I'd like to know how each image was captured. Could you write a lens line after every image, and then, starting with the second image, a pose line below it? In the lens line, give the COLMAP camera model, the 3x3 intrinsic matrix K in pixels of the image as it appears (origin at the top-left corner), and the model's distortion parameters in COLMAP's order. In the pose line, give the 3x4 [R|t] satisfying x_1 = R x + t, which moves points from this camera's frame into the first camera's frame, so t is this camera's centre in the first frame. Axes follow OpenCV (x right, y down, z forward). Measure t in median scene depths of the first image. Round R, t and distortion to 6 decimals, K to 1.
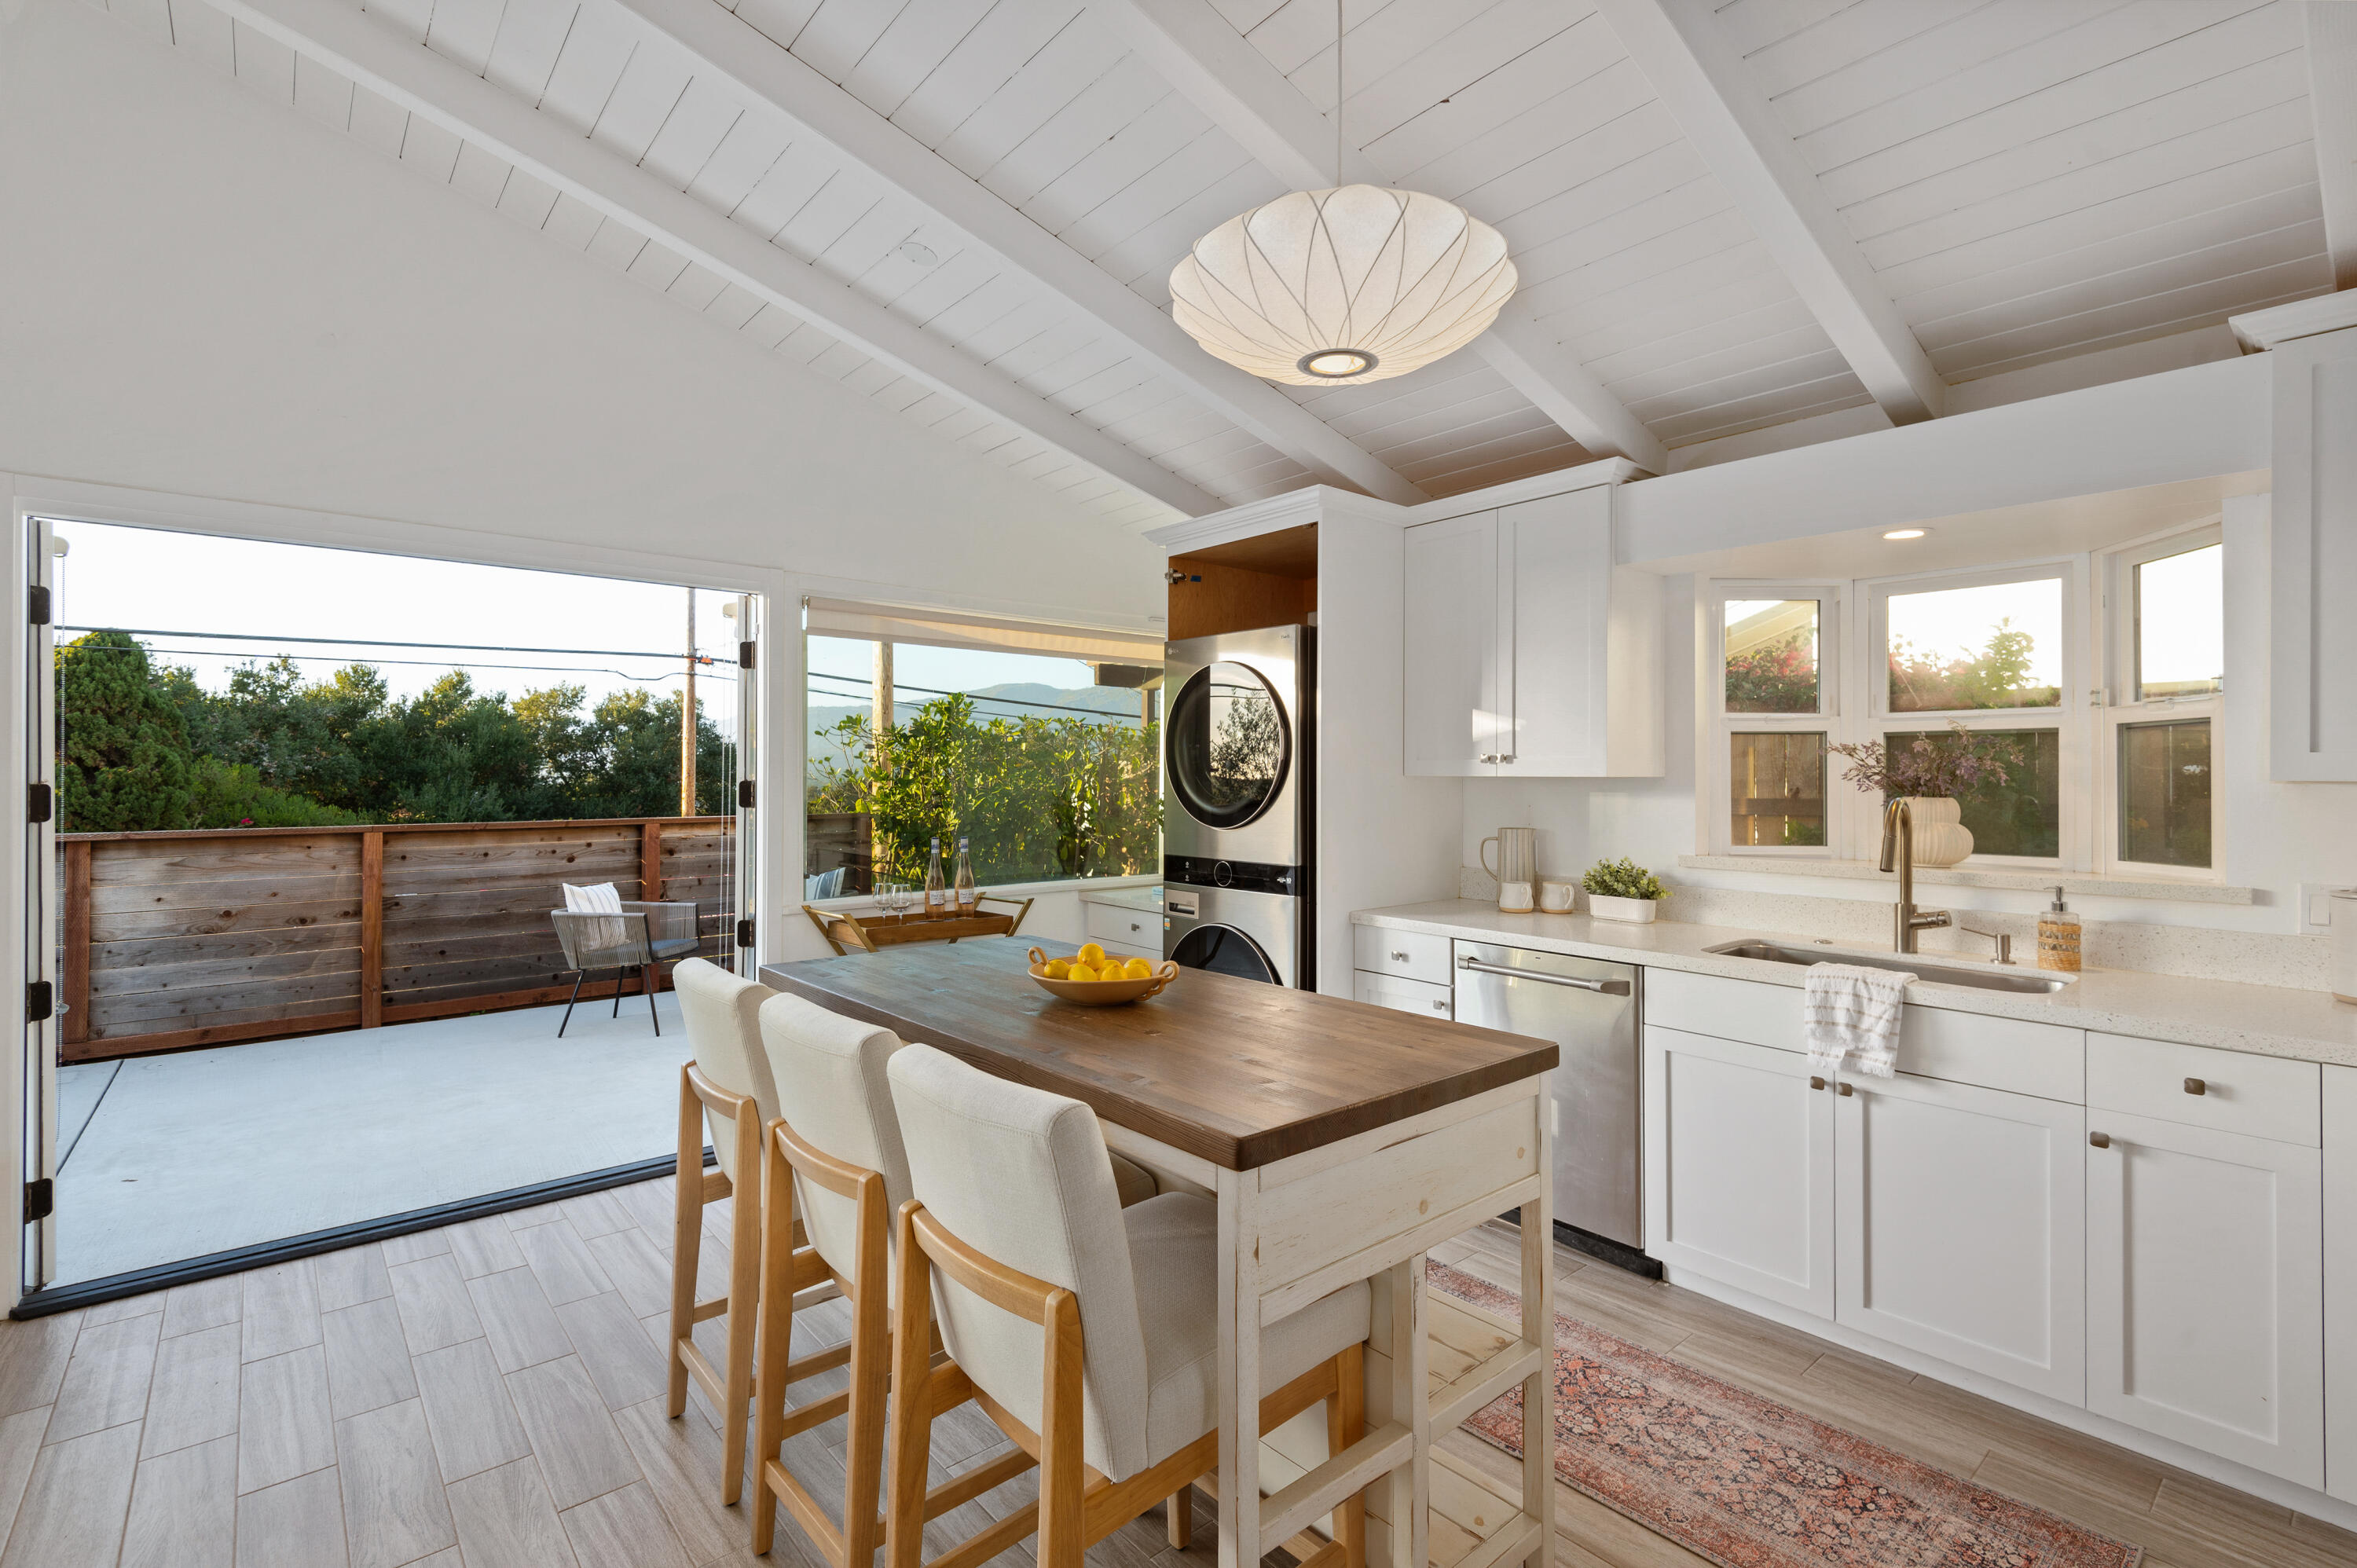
lens RADIAL K [[1084.4, 0, 1178.5], [0, 1084.4, 784.0], [0, 0, 1]] dist [-0.000402, -0.000378]
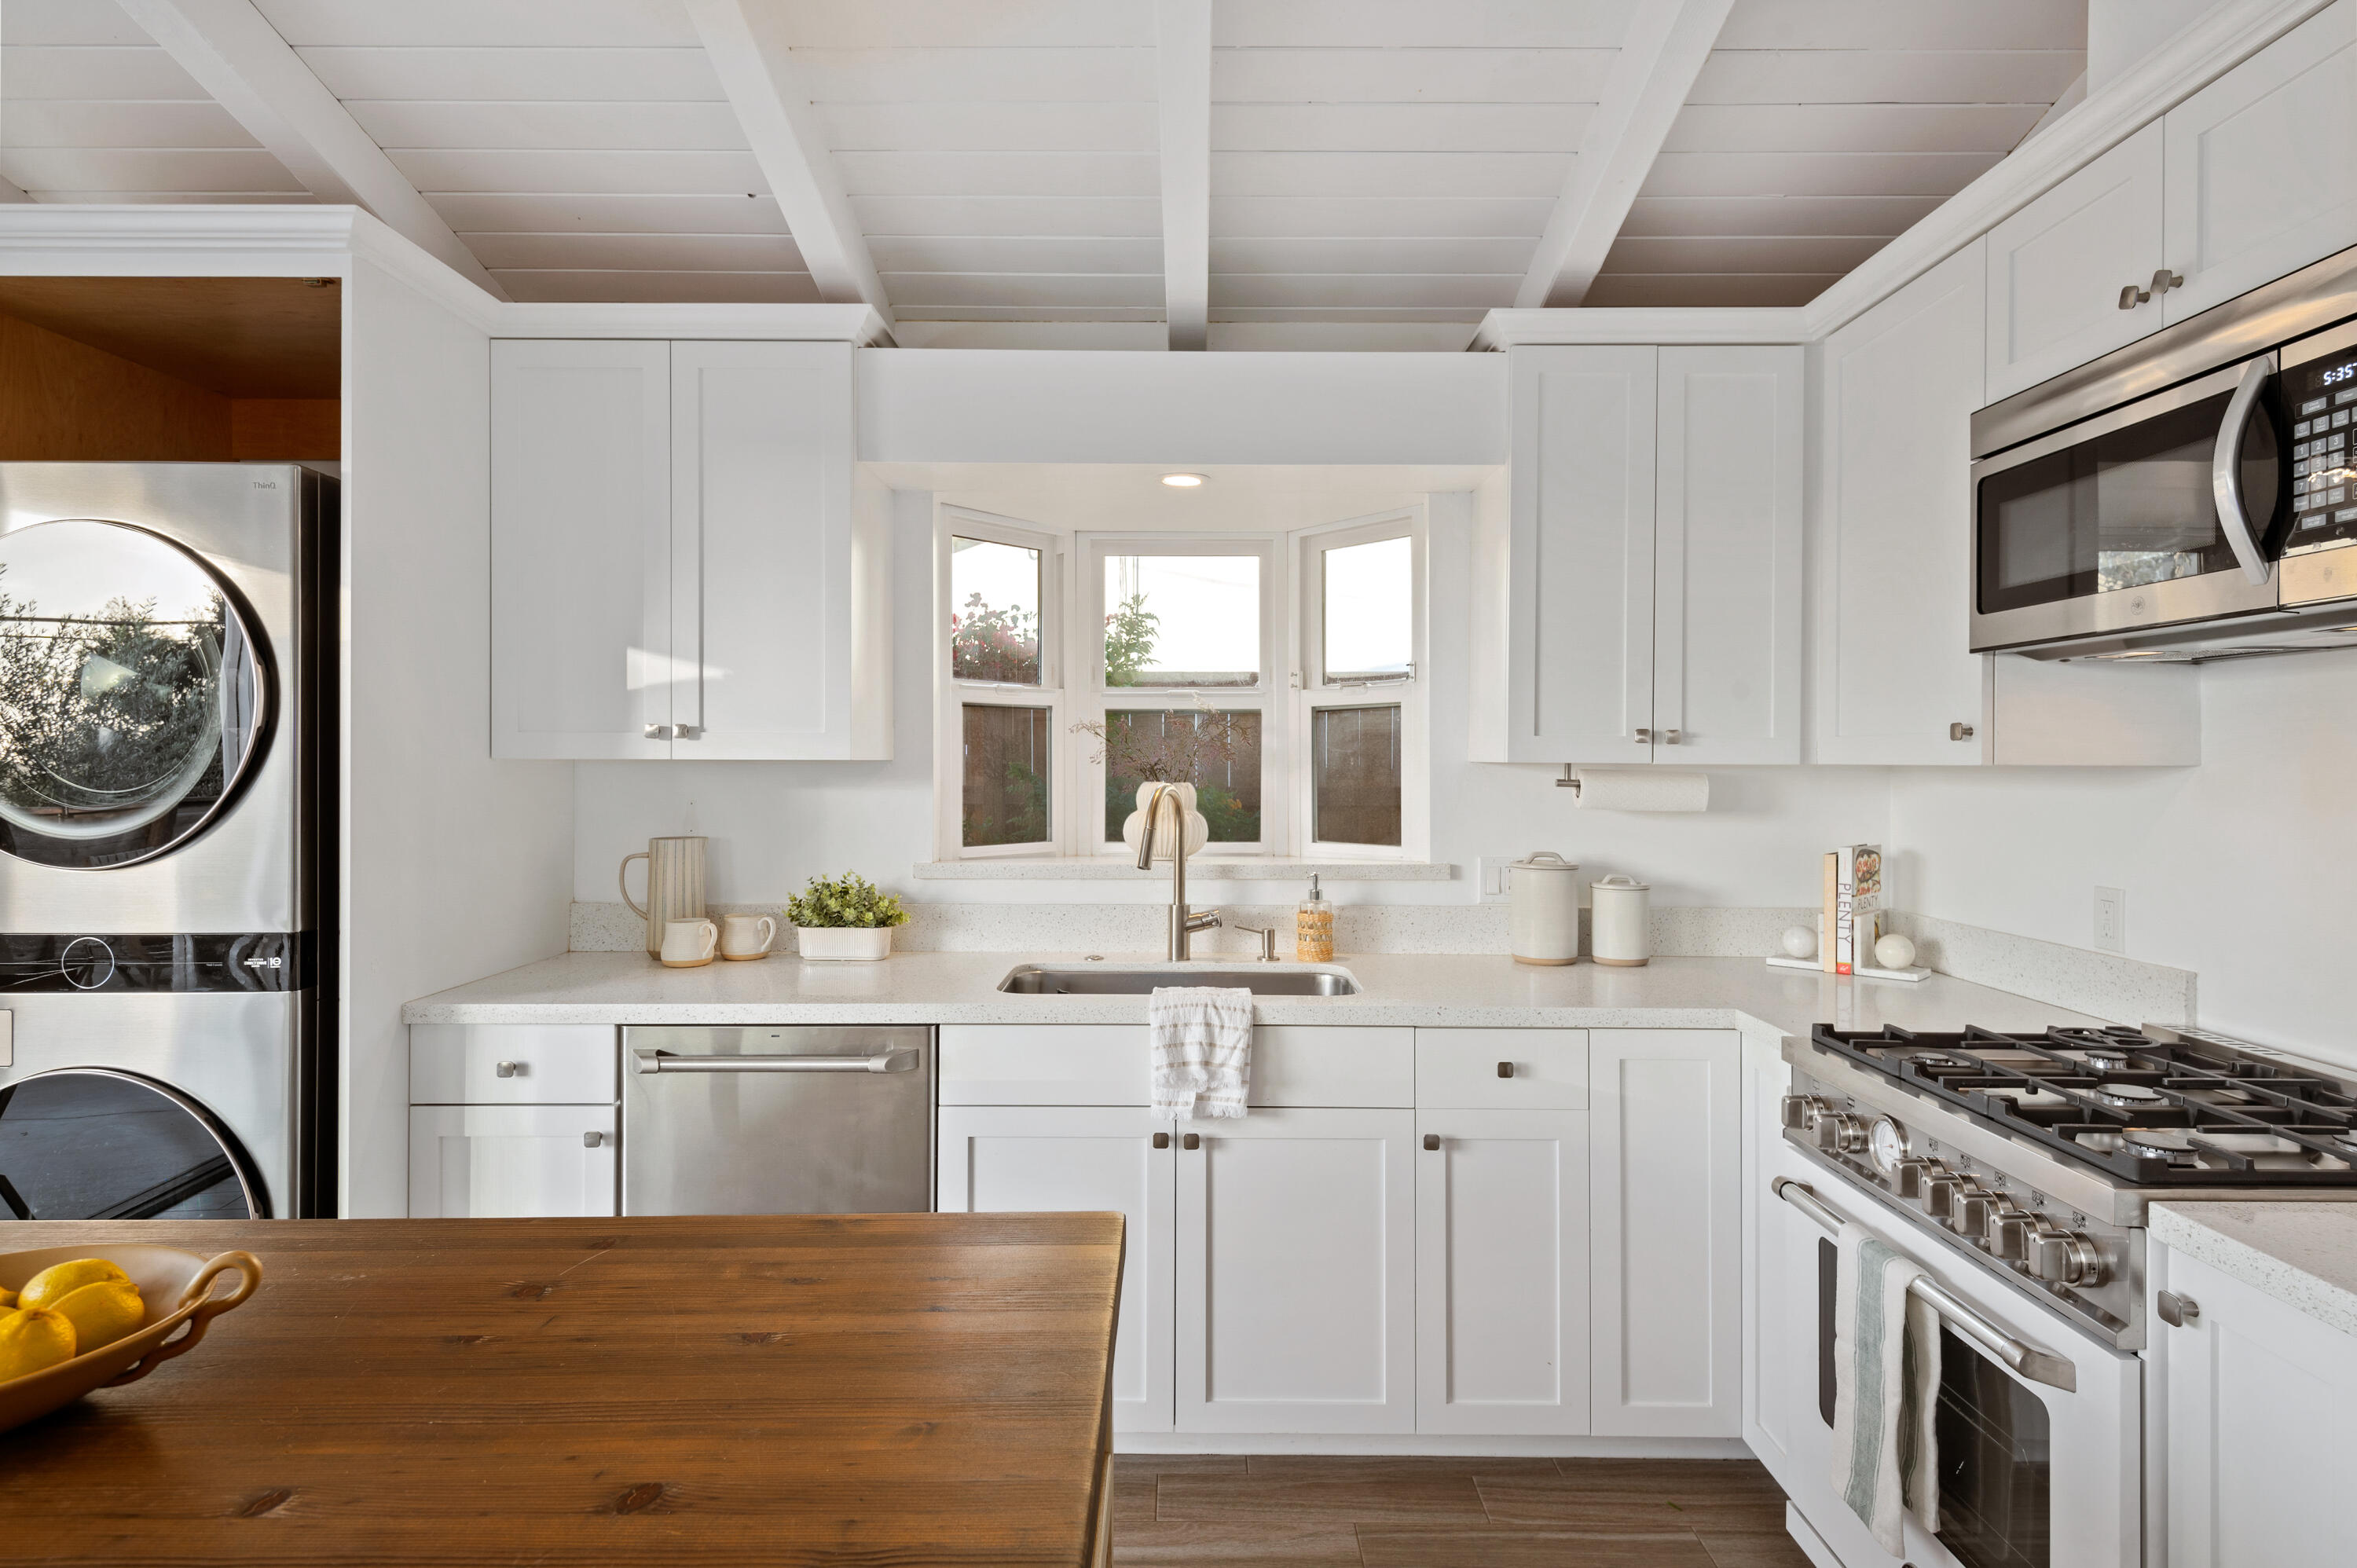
lens RADIAL K [[1243.0, 0, 1174.8], [0, 1243.0, 765.9], [0, 0, 1]] dist [0.045197, -0.032537]
pose [[0.645648, -0.004057, 0.763624, -0.096276], [0.007032, 0.999975, -0.000633, -0.000666], [-0.763602, 0.005779, 0.645661, 0.351880]]
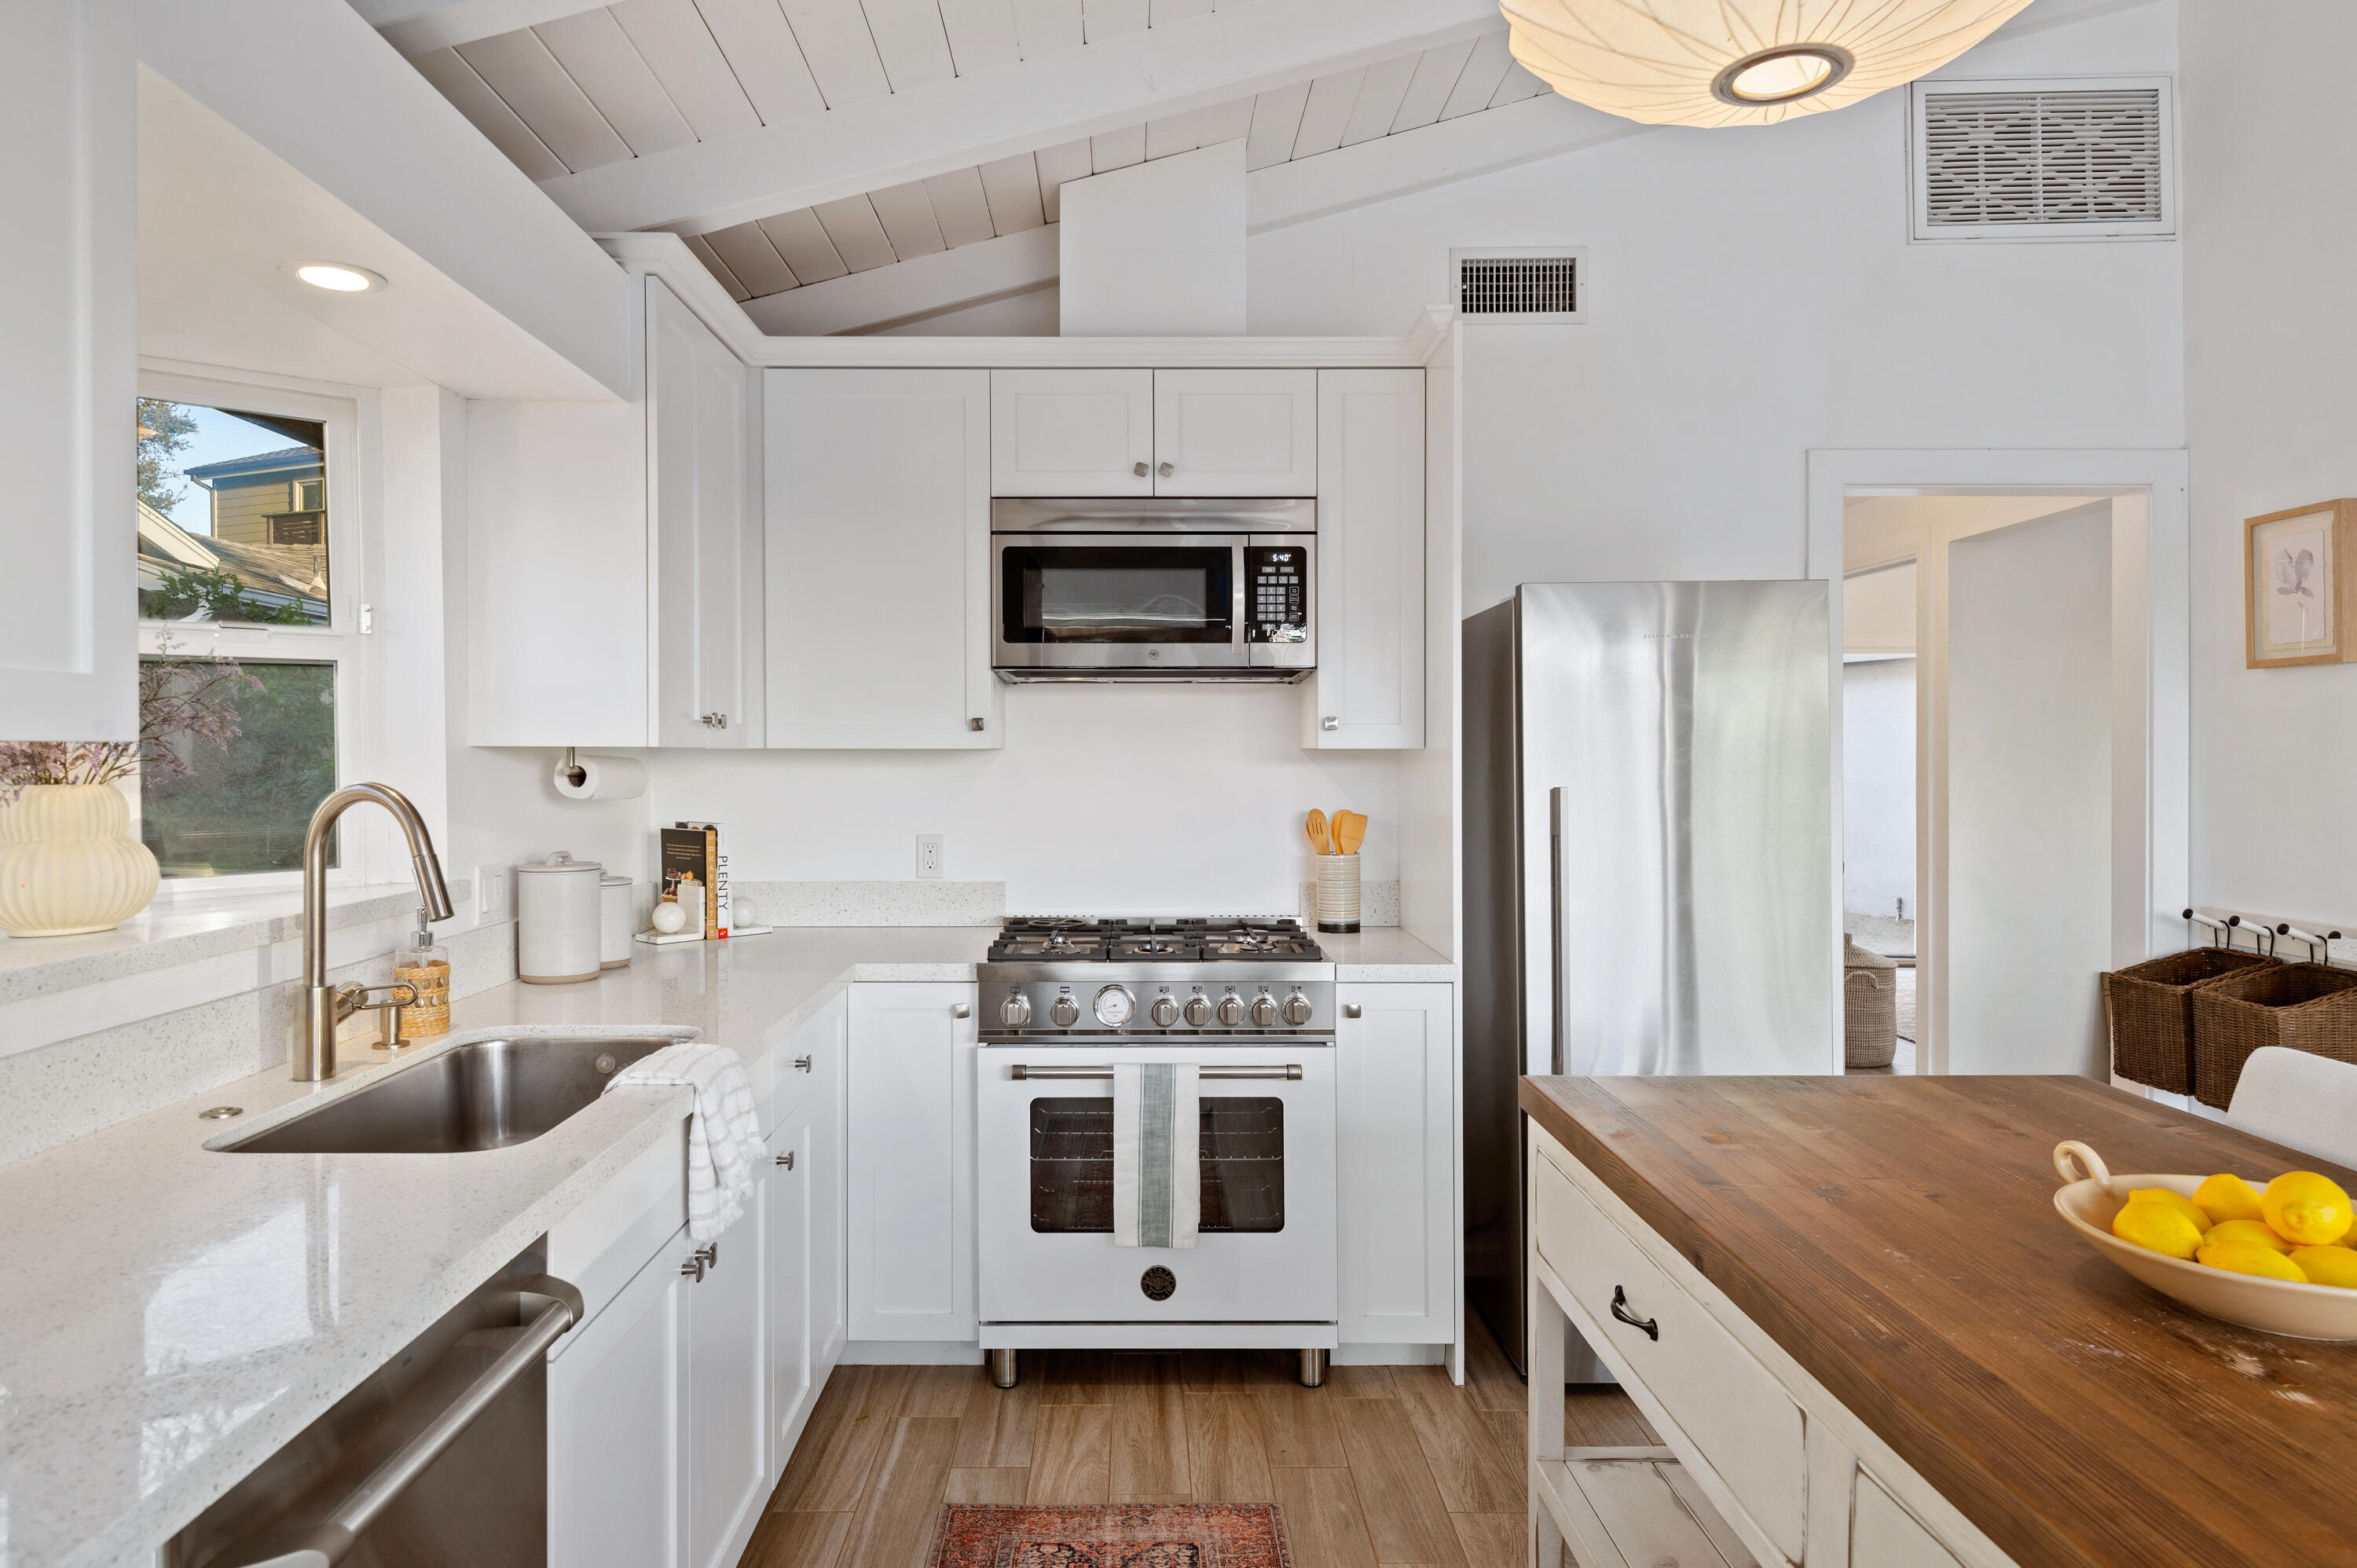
lens RADIAL K [[1384.2, 0, 1178.5], [0, 1384.2, 784.0], [0, 0, 1]] dist [-0.000314, -0.000124]
pose [[-0.783567, -0.016549, 0.621087, -0.055733], [0.005067, 0.999442, 0.033023, -0.006221], [-0.621287, 0.029023, -0.783045, 1.234772]]
